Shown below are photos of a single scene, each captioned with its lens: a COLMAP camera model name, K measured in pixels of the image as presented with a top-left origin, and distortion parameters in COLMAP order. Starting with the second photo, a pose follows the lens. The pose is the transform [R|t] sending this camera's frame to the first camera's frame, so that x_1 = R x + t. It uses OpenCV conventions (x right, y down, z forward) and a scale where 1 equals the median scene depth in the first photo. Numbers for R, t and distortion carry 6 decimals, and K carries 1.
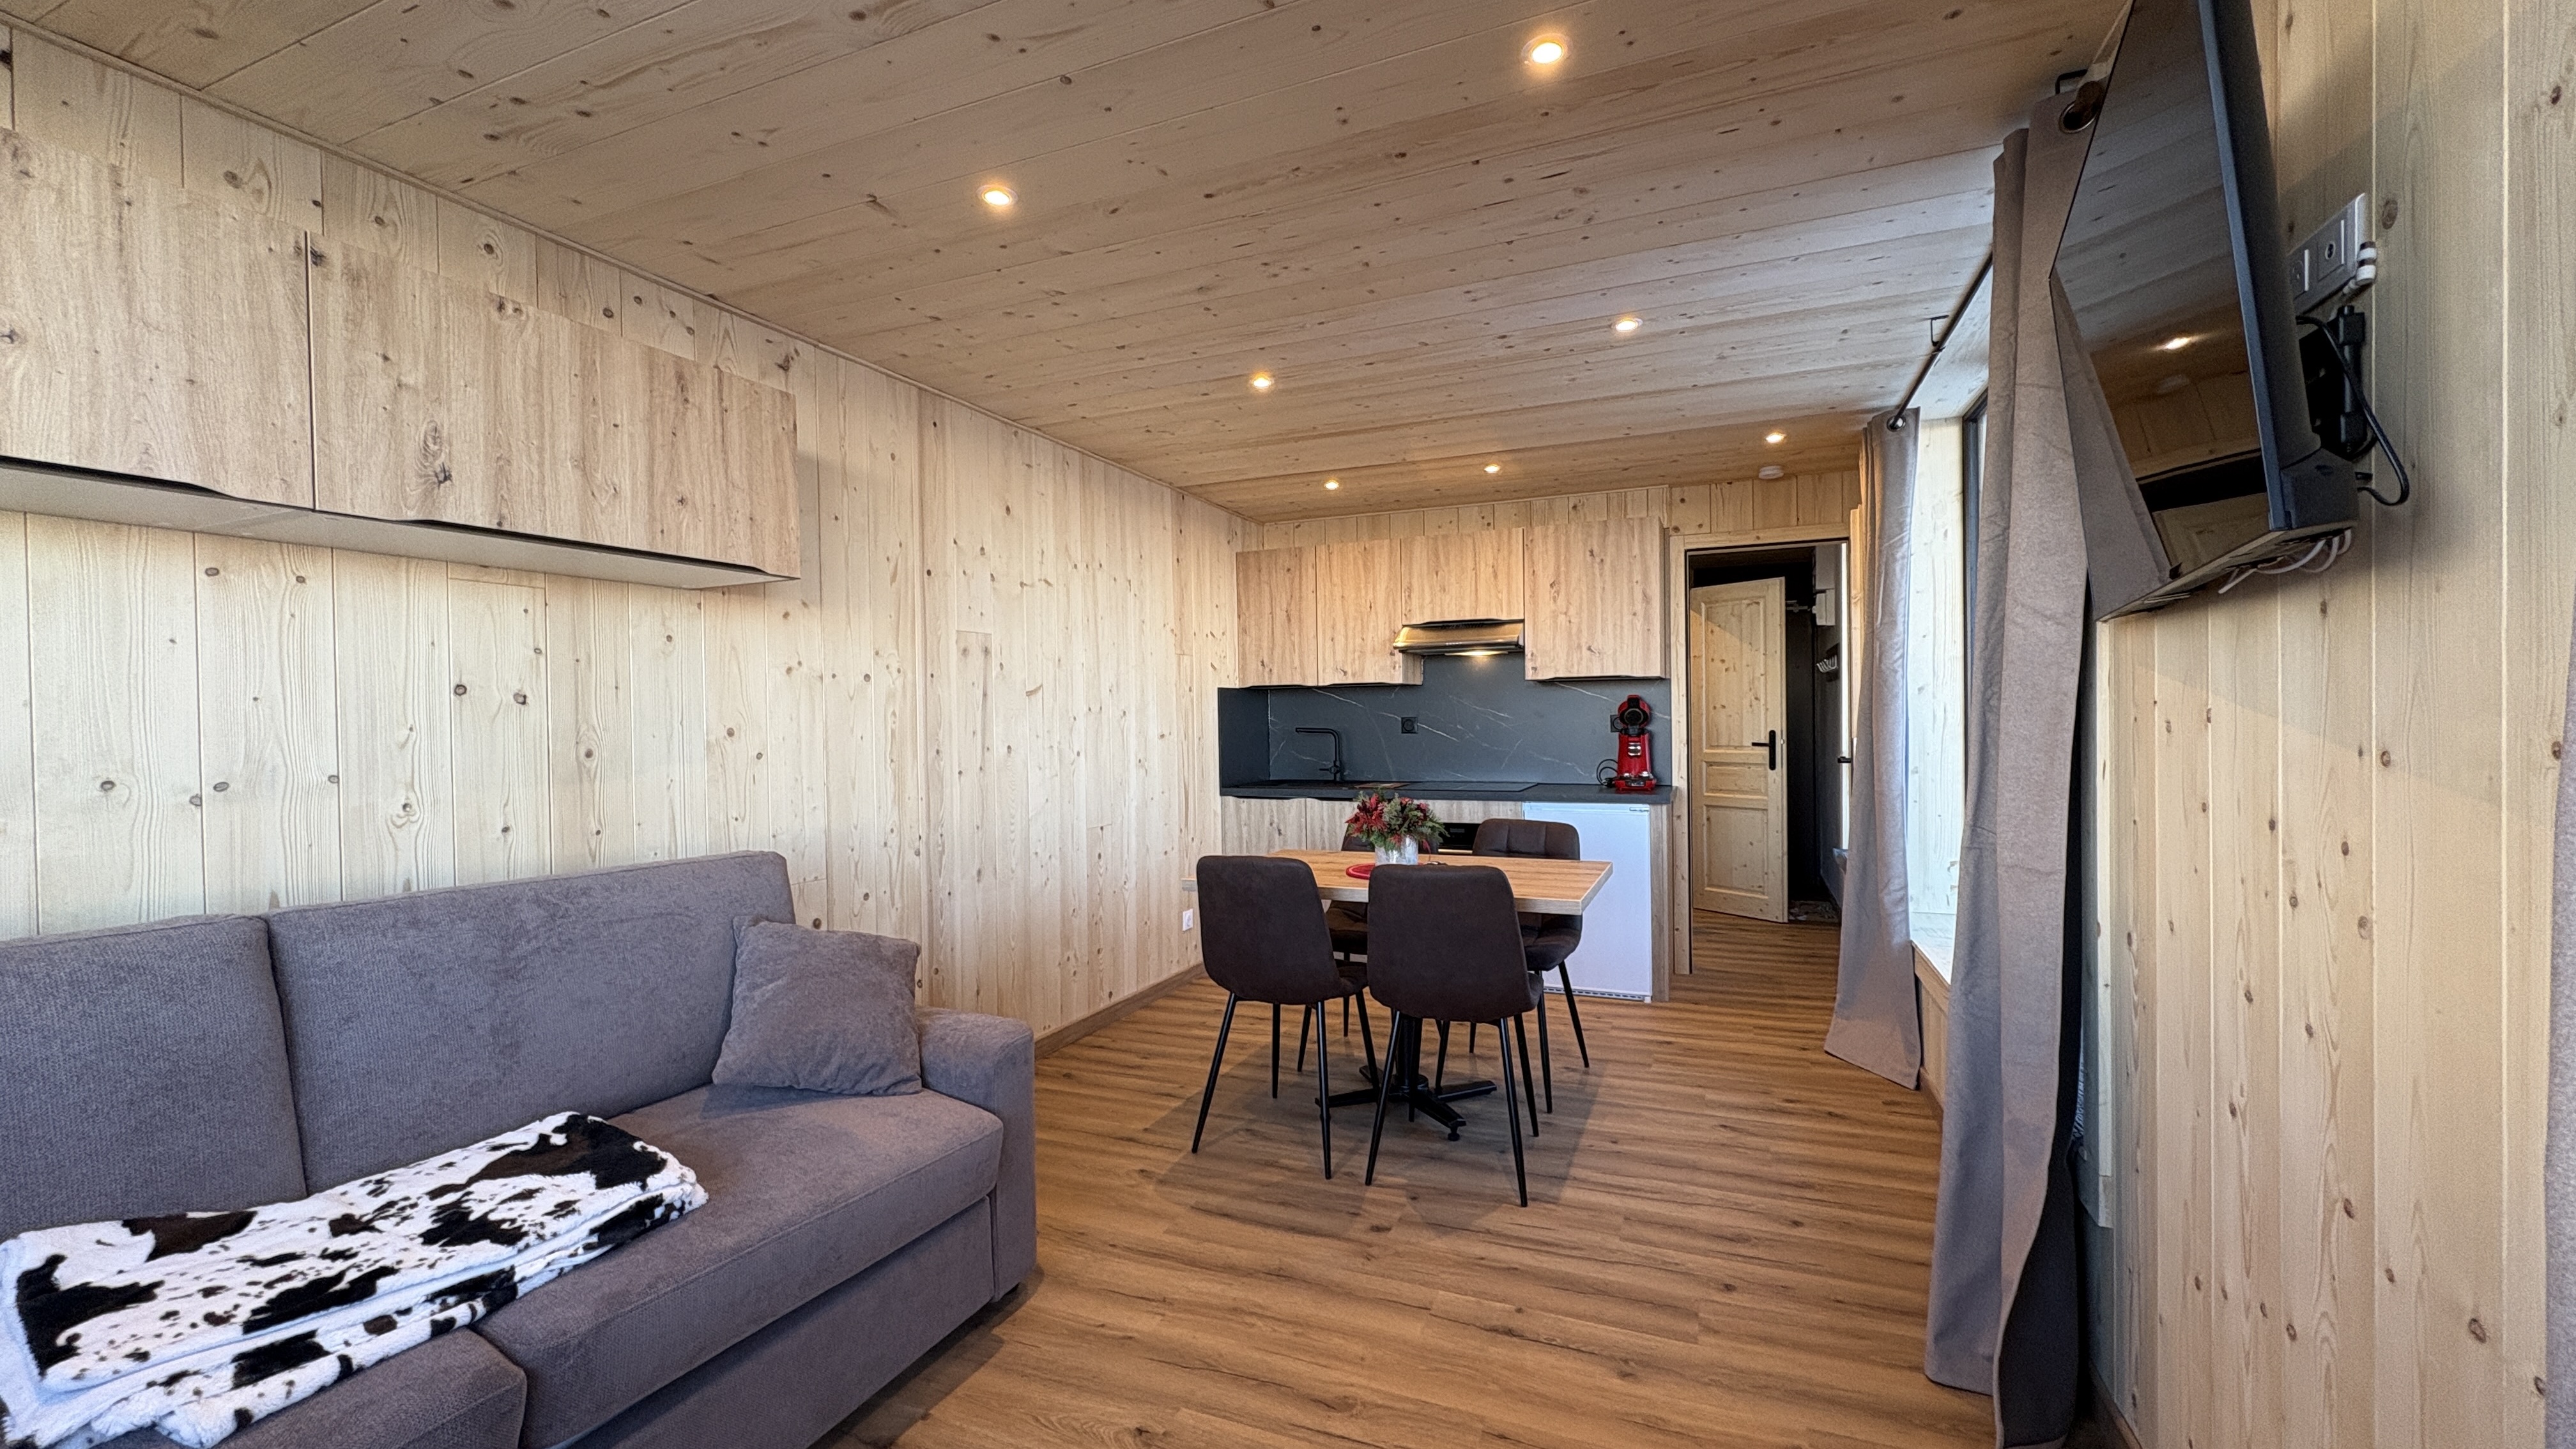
lens RADIAL K [[1023.9, 0, 1288.1], [0, 1023.9, 729.7], [0, 0, 1]] dist [0.000090, 0.000088]
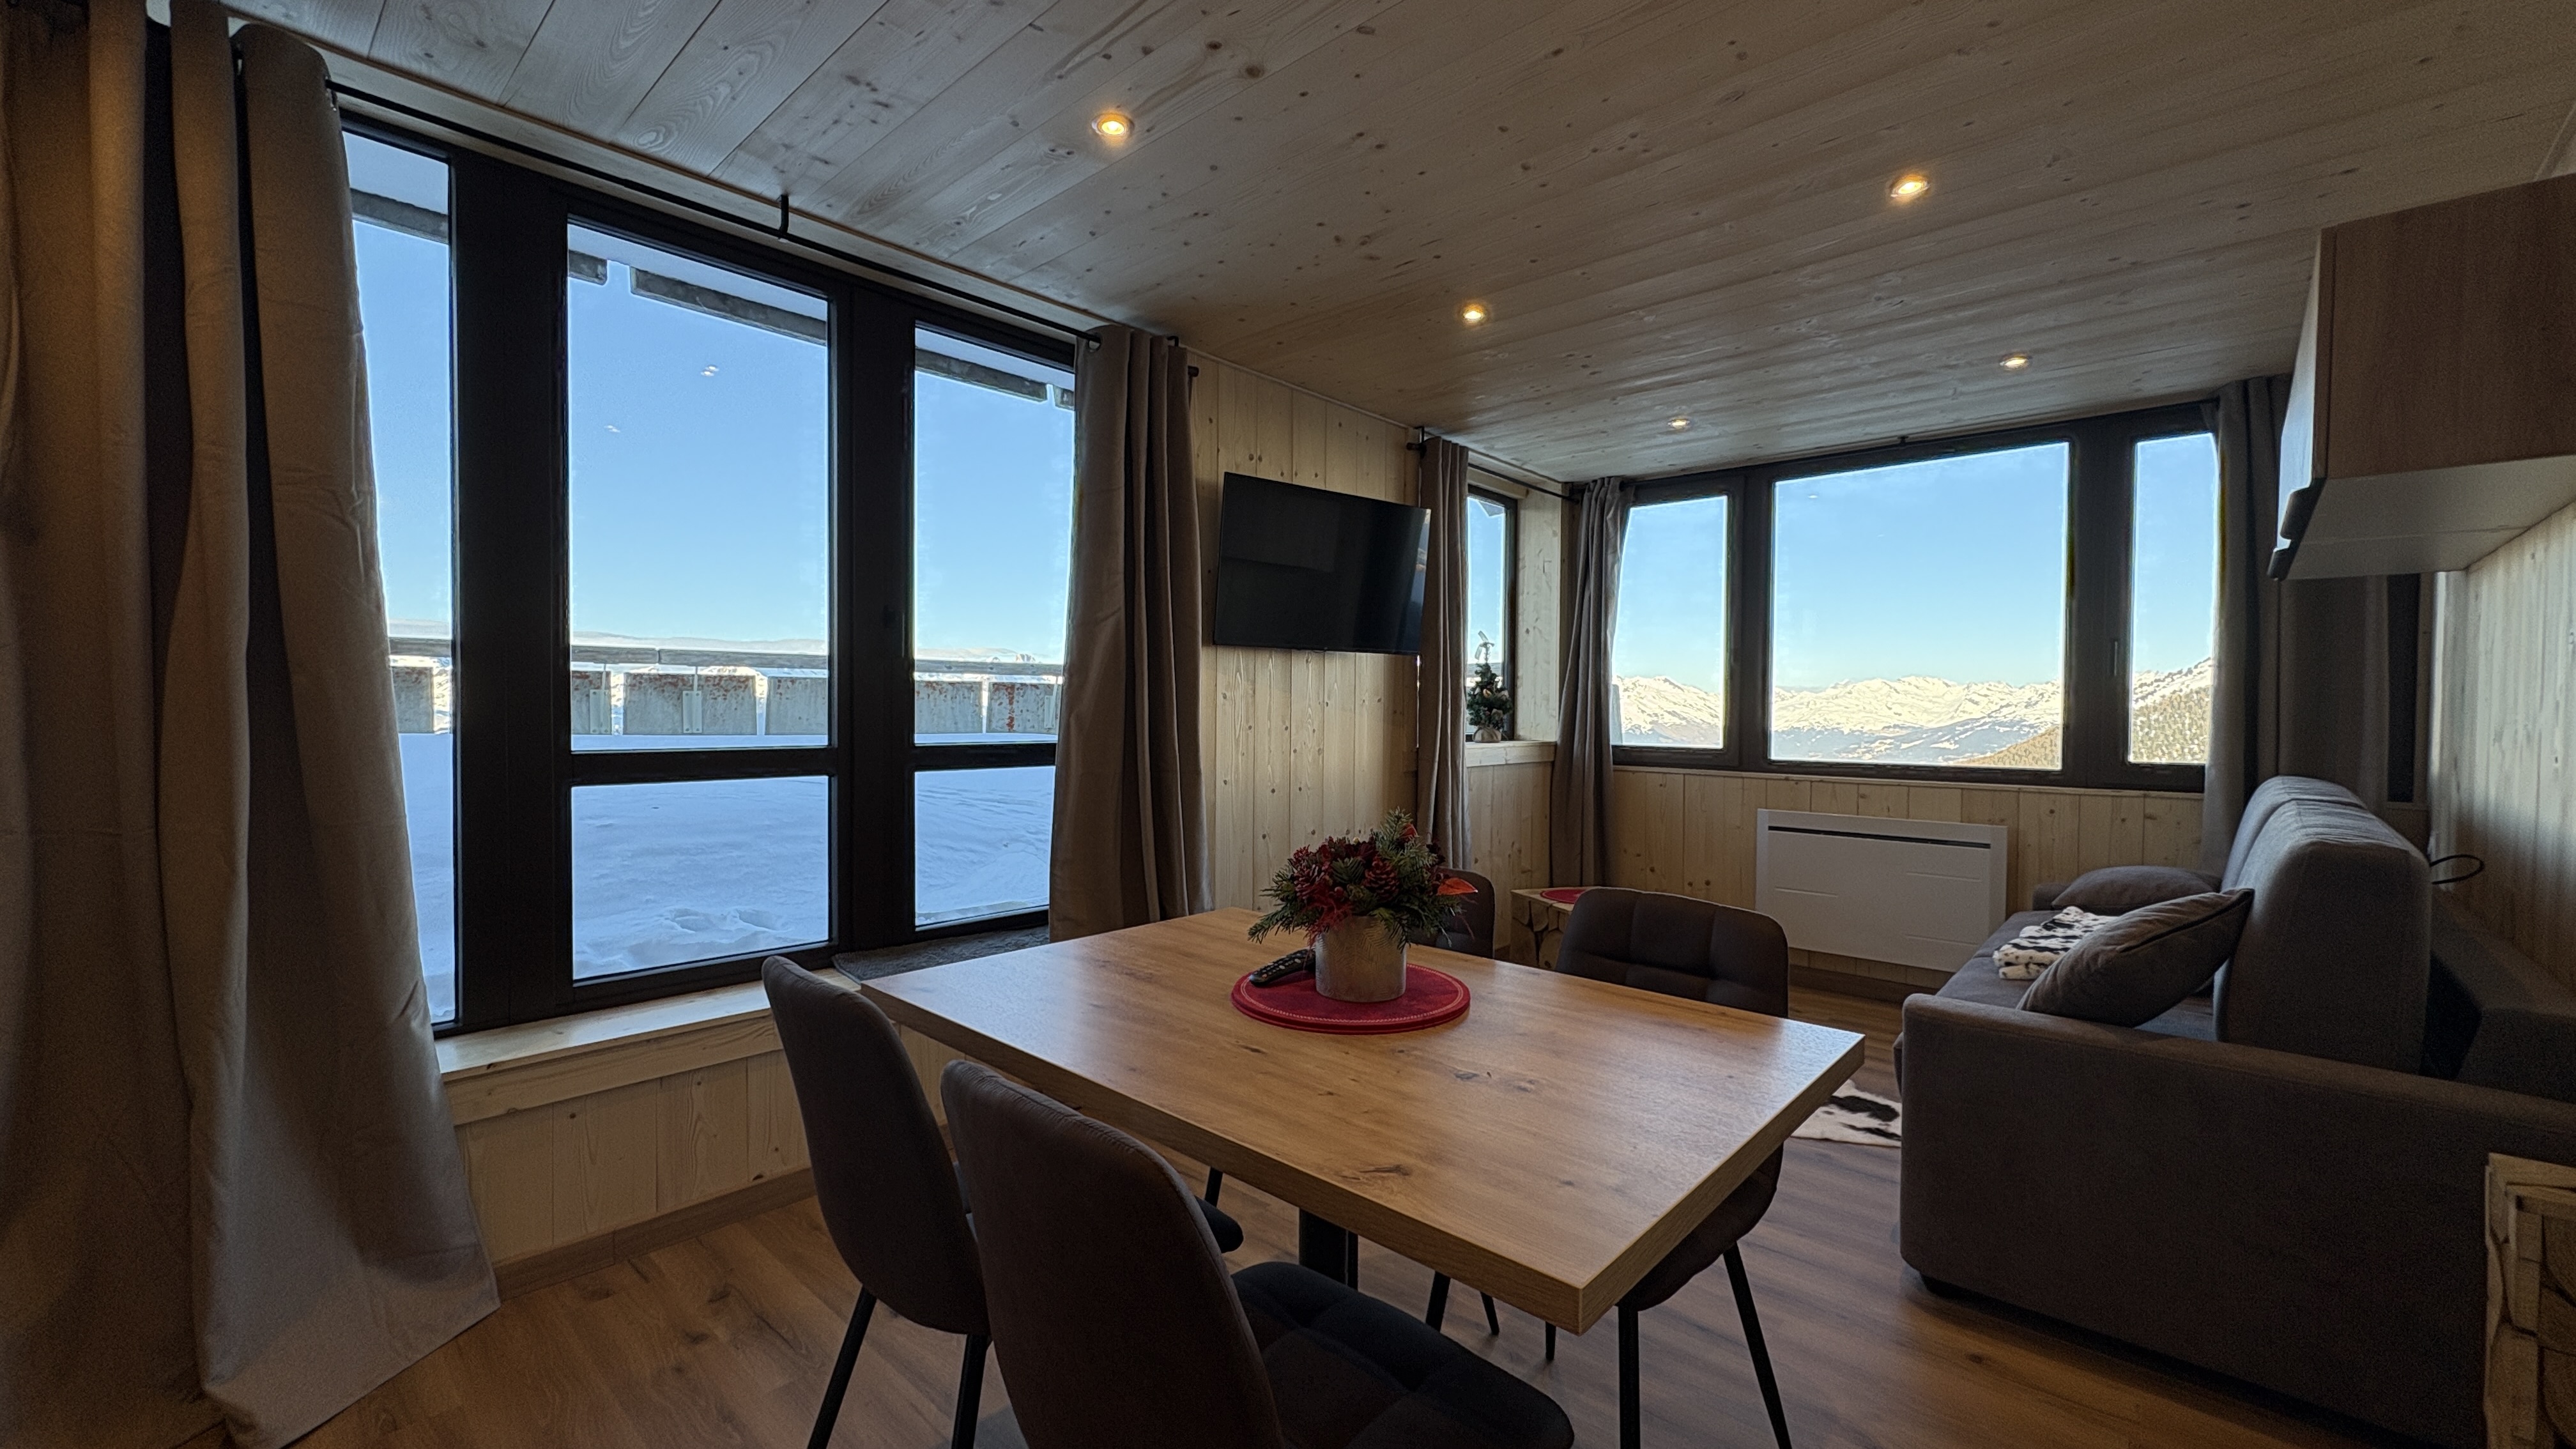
lens RADIAL K [[1023.9, 0, 1288.1], [0, 1023.9, 729.7], [0, 0, 1]] dist [0.000090, 0.000088]
pose [[-0.941242, -0.002384, 0.337724, -0.012574], [0.007863, 0.999549, 0.028971, 0.002970], [-0.337641, 0.029924, -0.940799, 0.997086]]
